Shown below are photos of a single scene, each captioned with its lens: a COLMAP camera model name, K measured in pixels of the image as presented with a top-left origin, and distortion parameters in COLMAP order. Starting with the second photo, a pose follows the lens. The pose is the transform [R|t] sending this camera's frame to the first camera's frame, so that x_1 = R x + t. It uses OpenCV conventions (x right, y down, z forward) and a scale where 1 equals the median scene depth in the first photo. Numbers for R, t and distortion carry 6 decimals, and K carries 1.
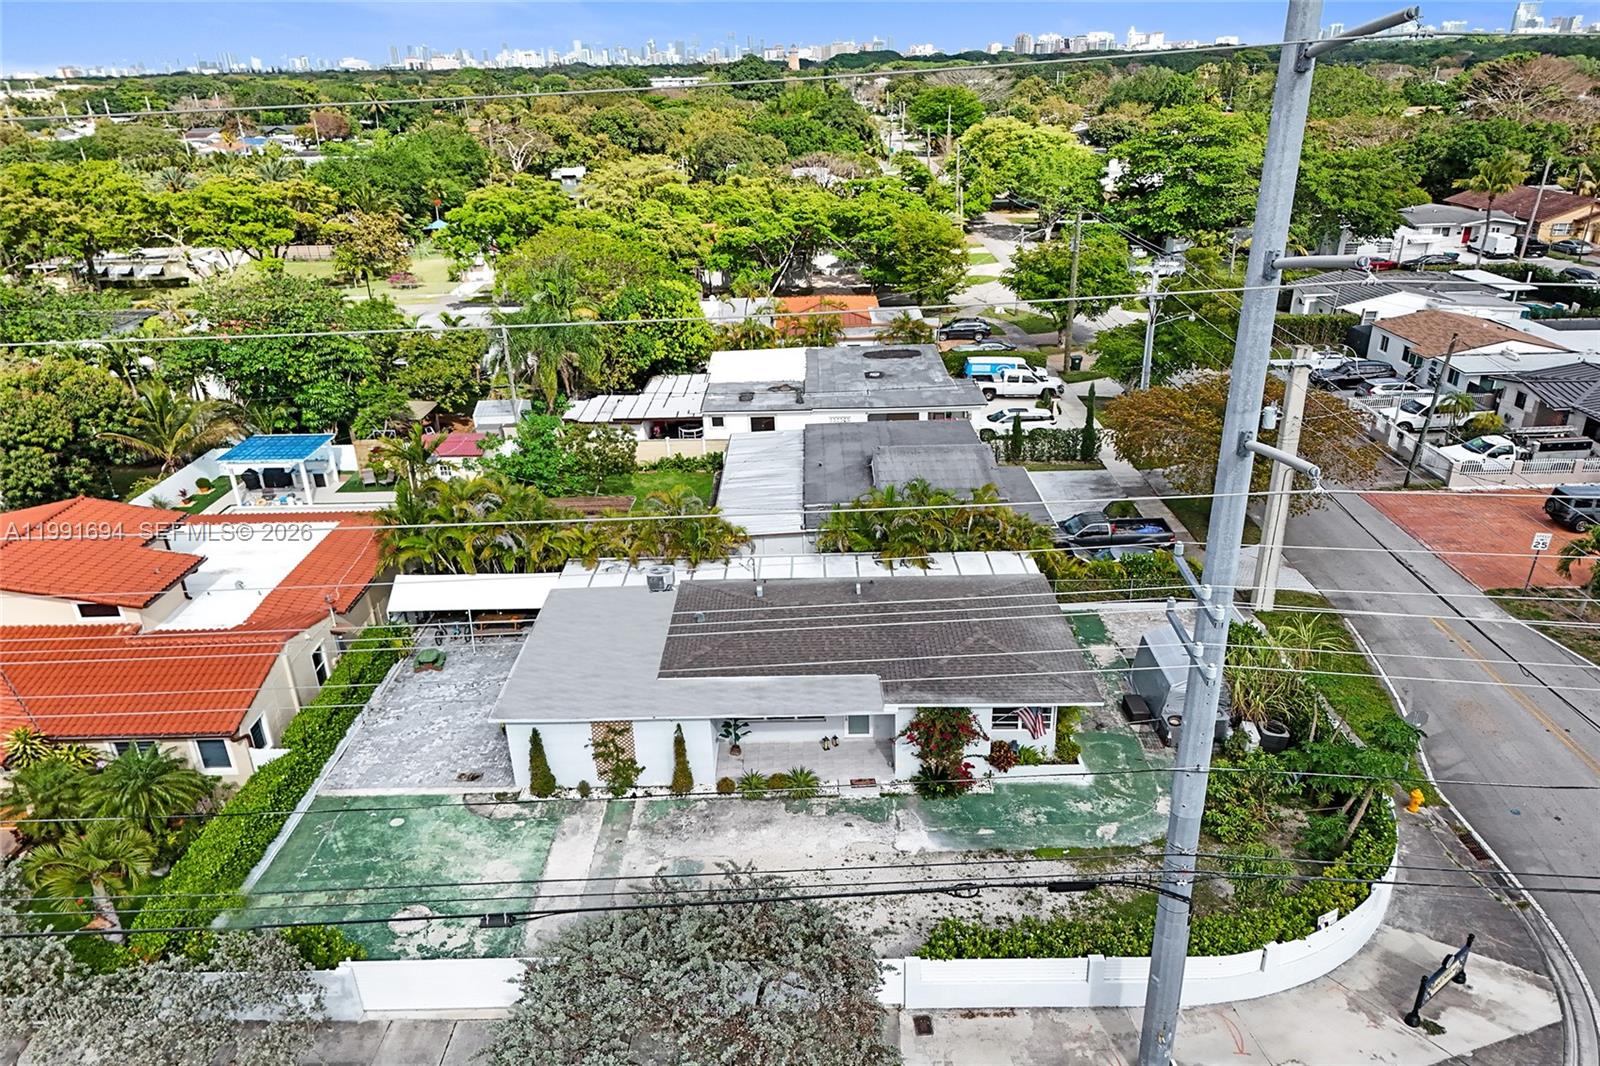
lens RADIAL K [[1185.7, 0, 800.0], [0, 1185.7, 533.0], [0, 0, 1]] dist [0.076962, -0.078286]
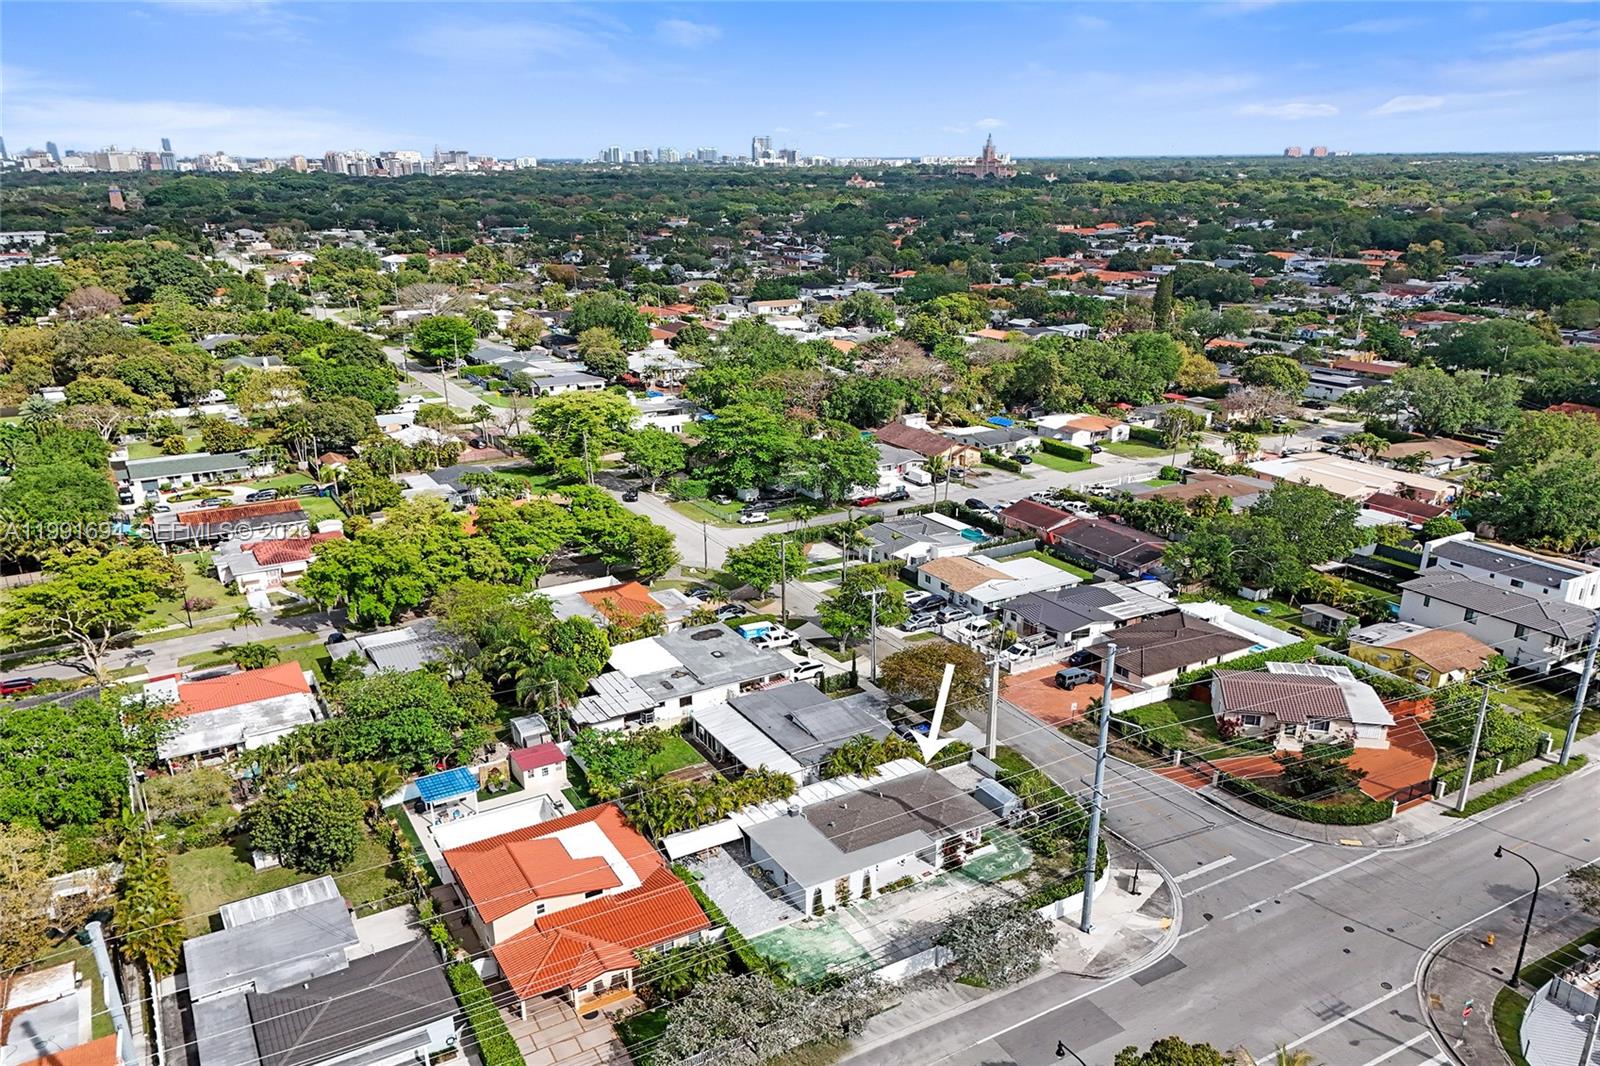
lens RADIAL K [[1185.7, 0, 800.0], [0, 1185.7, 533.0], [0, 0, 1]] dist [0.076962, -0.078286]
pose [[0.857848, -0.129740, 0.497257, -1.158458], [0.168981, 0.985015, -0.034517, -0.396029], [-0.485327, 0.113637, 0.866916, -0.982276]]
